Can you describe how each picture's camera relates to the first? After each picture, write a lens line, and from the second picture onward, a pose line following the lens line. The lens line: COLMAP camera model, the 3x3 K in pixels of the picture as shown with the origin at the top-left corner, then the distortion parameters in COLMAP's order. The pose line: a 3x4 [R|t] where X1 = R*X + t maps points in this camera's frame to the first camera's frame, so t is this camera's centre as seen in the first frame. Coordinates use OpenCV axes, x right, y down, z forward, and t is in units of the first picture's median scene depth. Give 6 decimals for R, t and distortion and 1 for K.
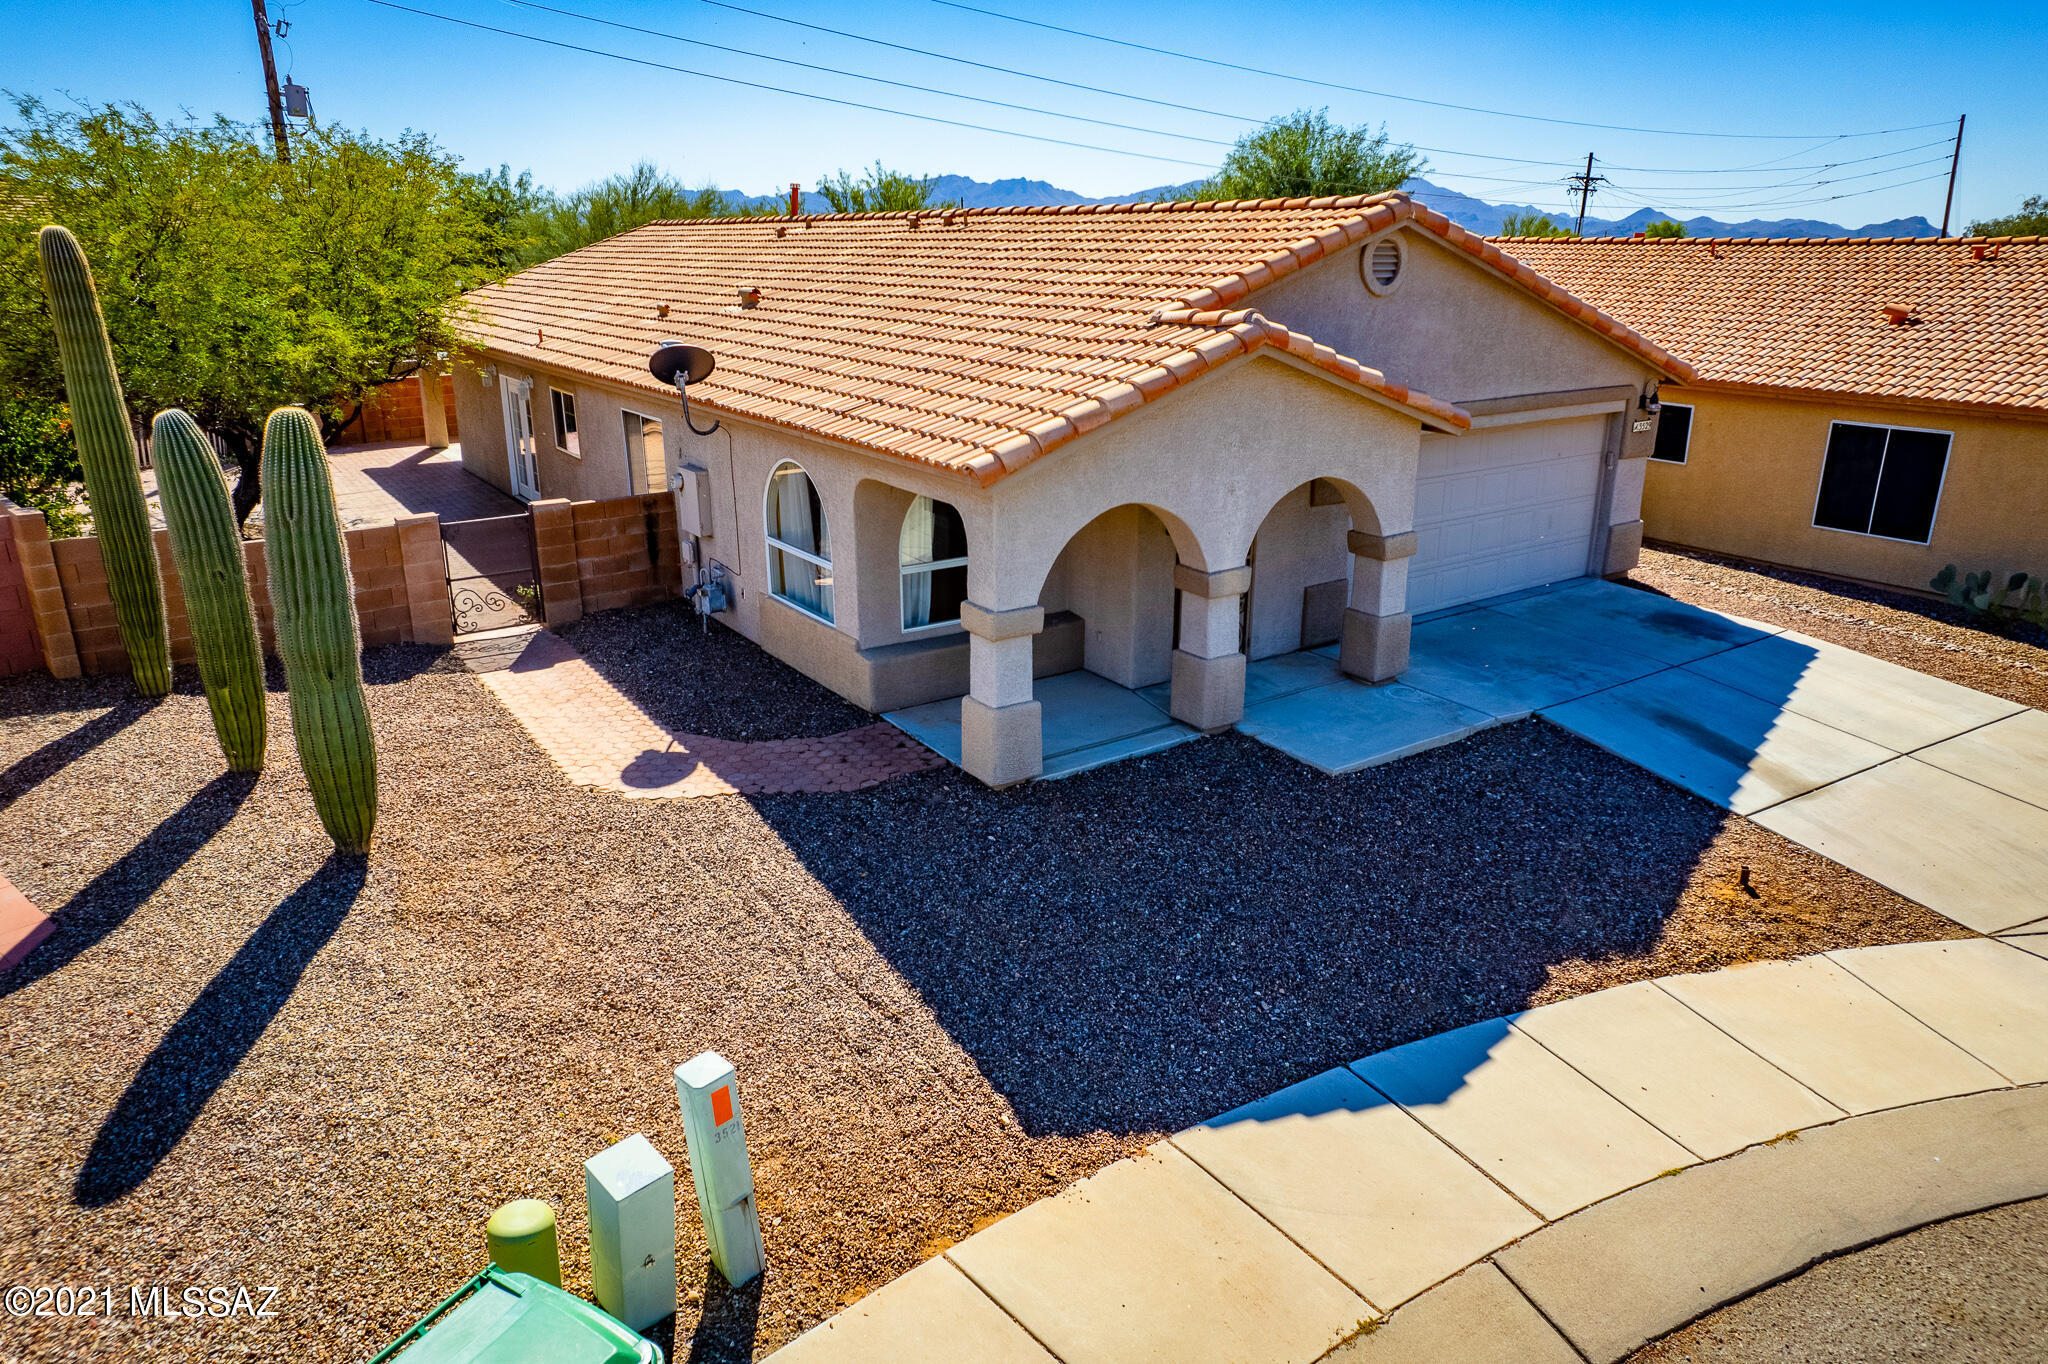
lens RADIAL K [[1309.1, 0, 1034.3], [0, 1309.1, 687.8], [0, 0, 1]] dist [-0.069752, 0.062573]
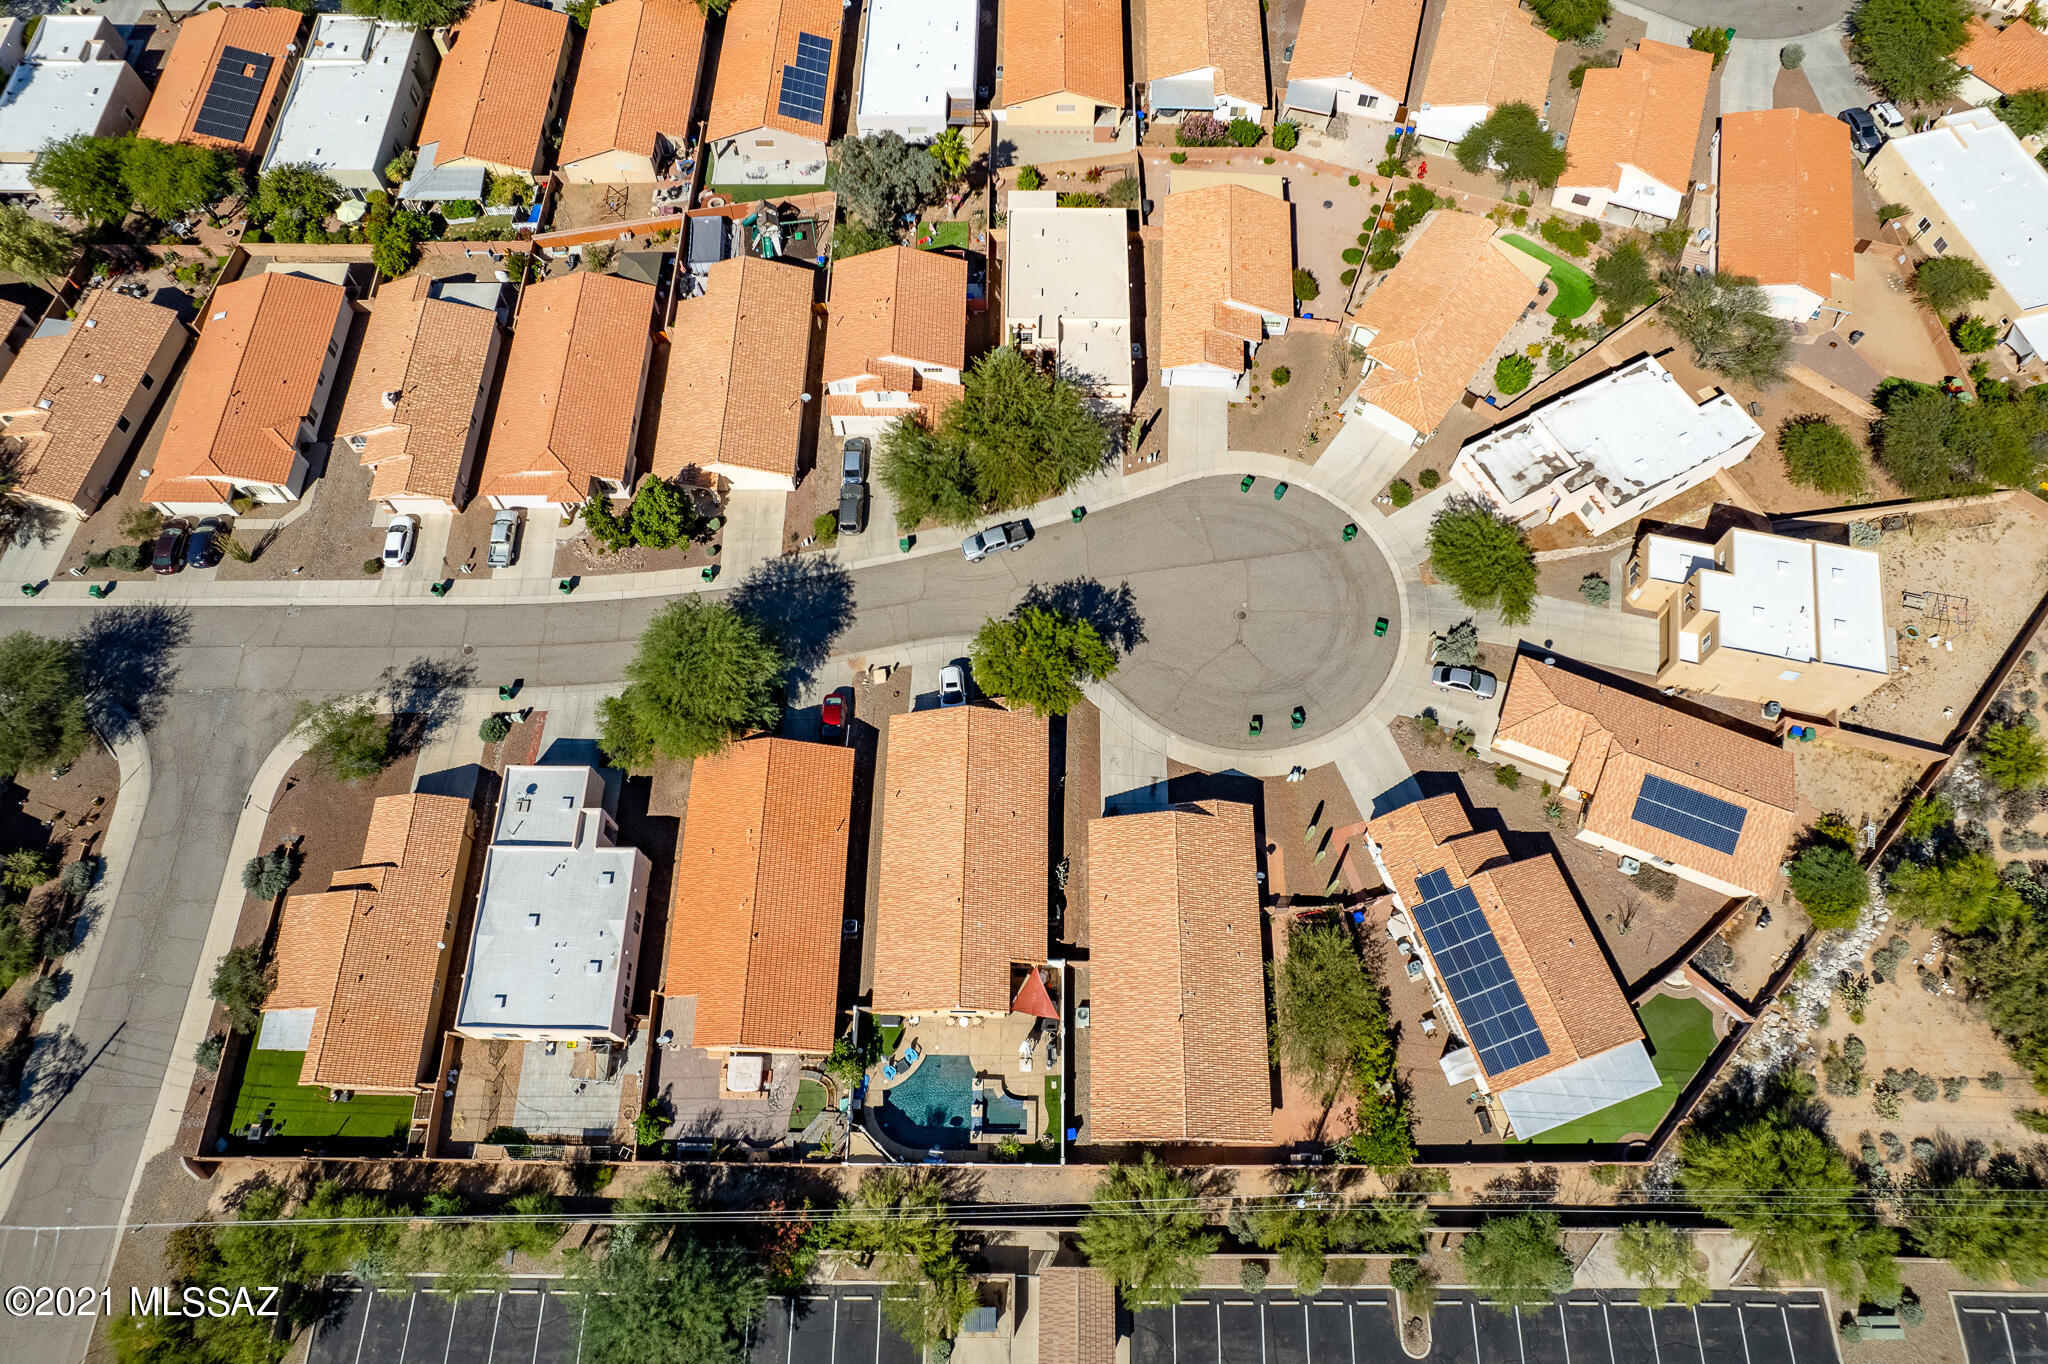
lens RADIAL K [[1309.1, 0, 1027.0], [0, 1309.1, 677.2], [0, 0, 1]] dist [-0.069752, 0.062573]
pose [[-0.812344, -0.522508, 0.259005, -0.638449], [0.202034, 0.164477, 0.965469, -9.045346], [-0.547065, 0.836620, -0.028047, 1.216498]]
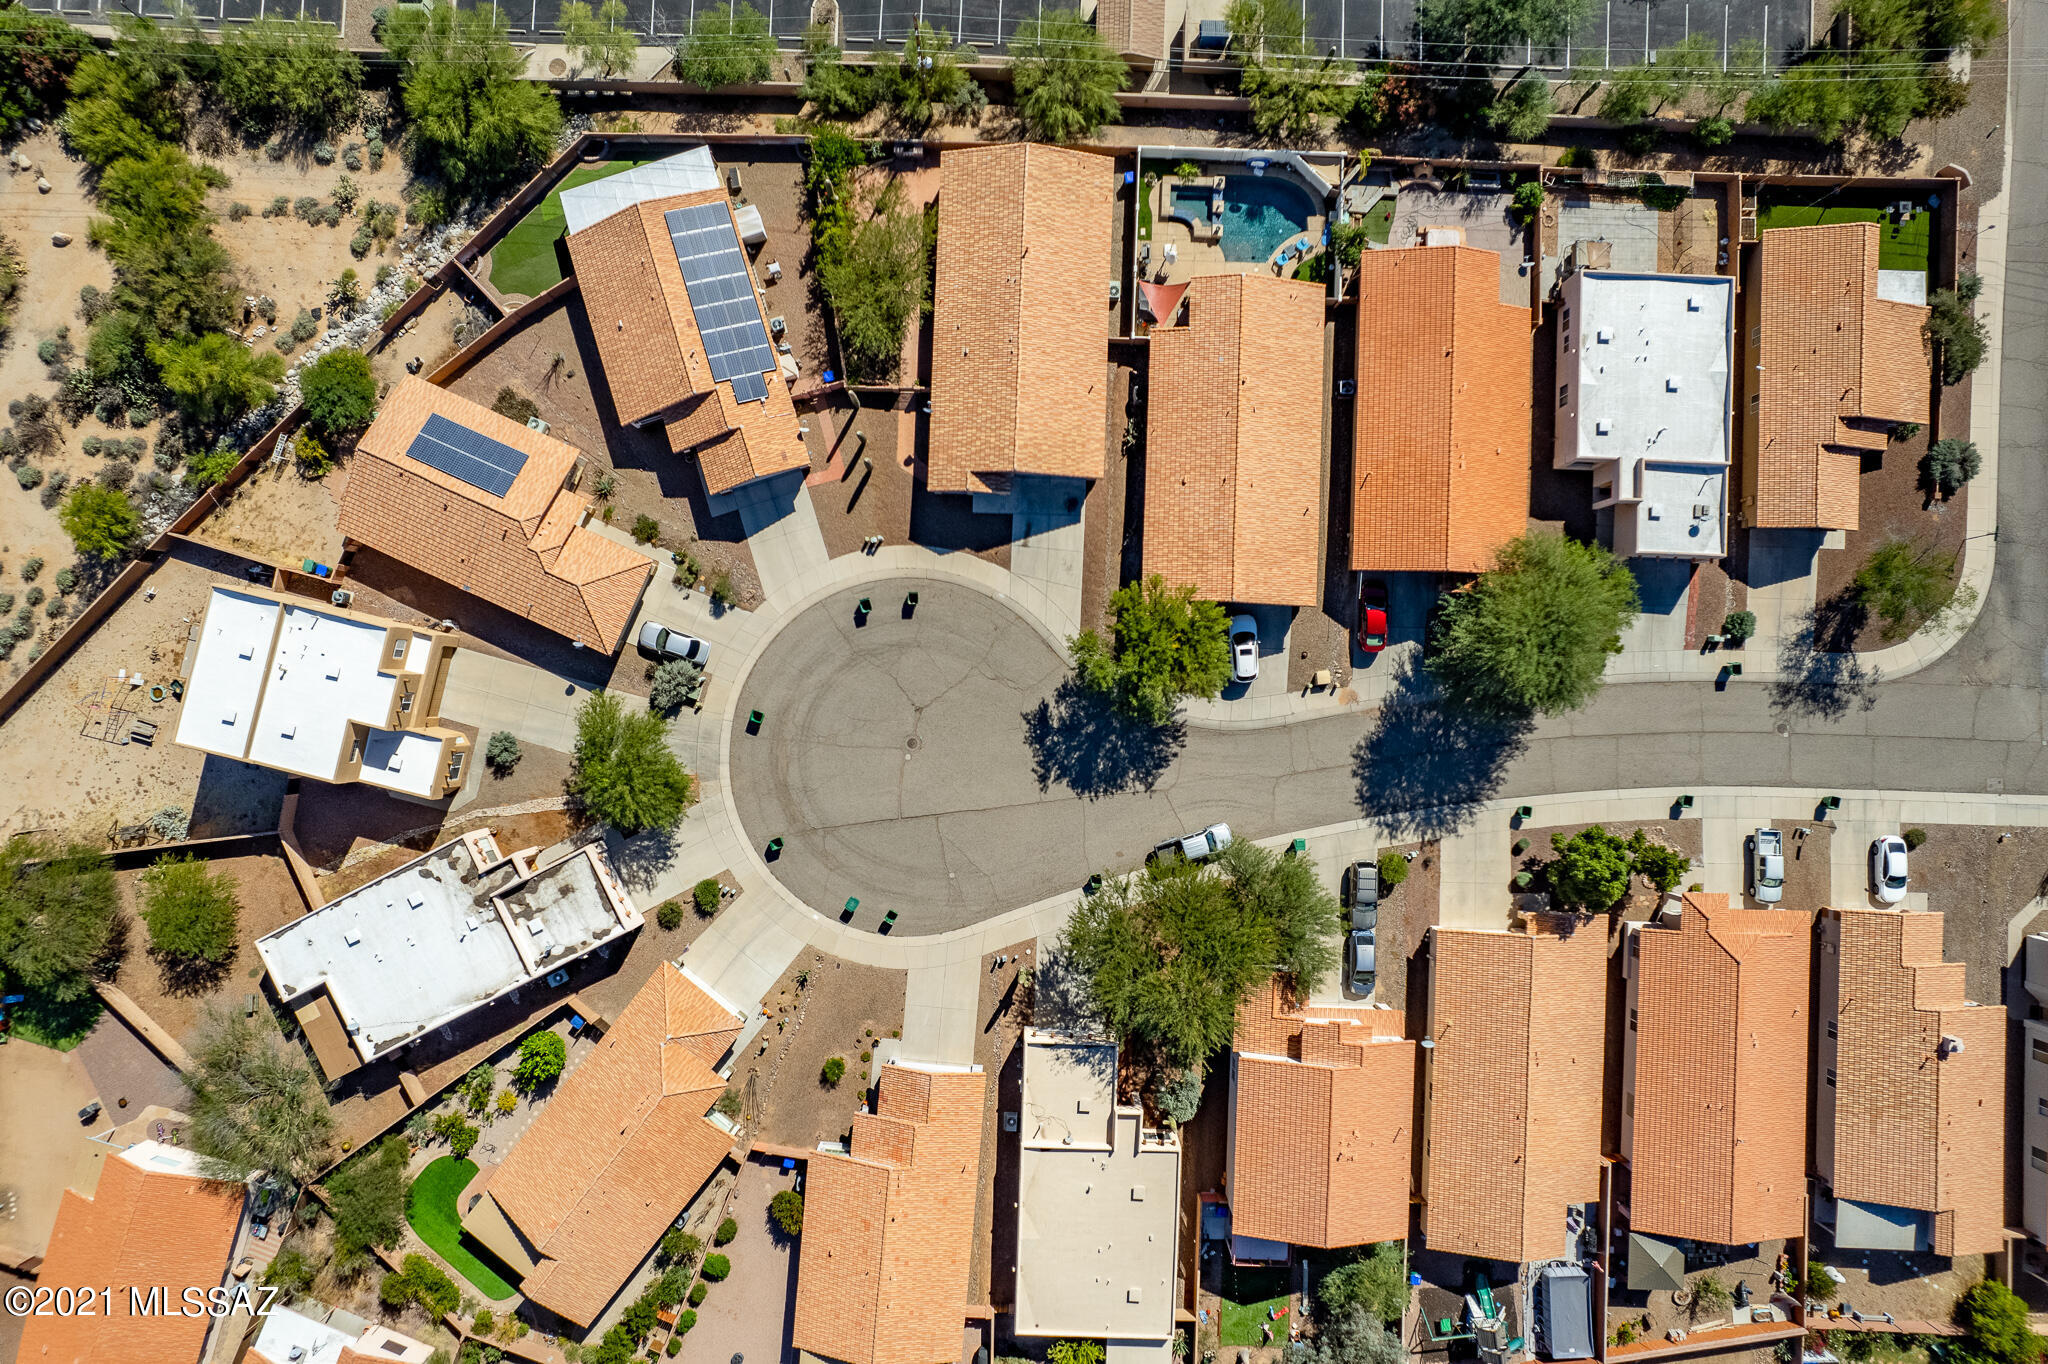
lens RADIAL K [[1309.1, 0, 1030.2], [0, 1309.1, 678.5], [0, 0, 1]] dist [-0.069752, 0.062573]
pose [[0.798378, 0.602153, -0.002232, 1.199696], [-0.201786, 0.271031, 0.941182, -7.700356], [0.567341, -0.750969, 0.337891, -2.444055]]
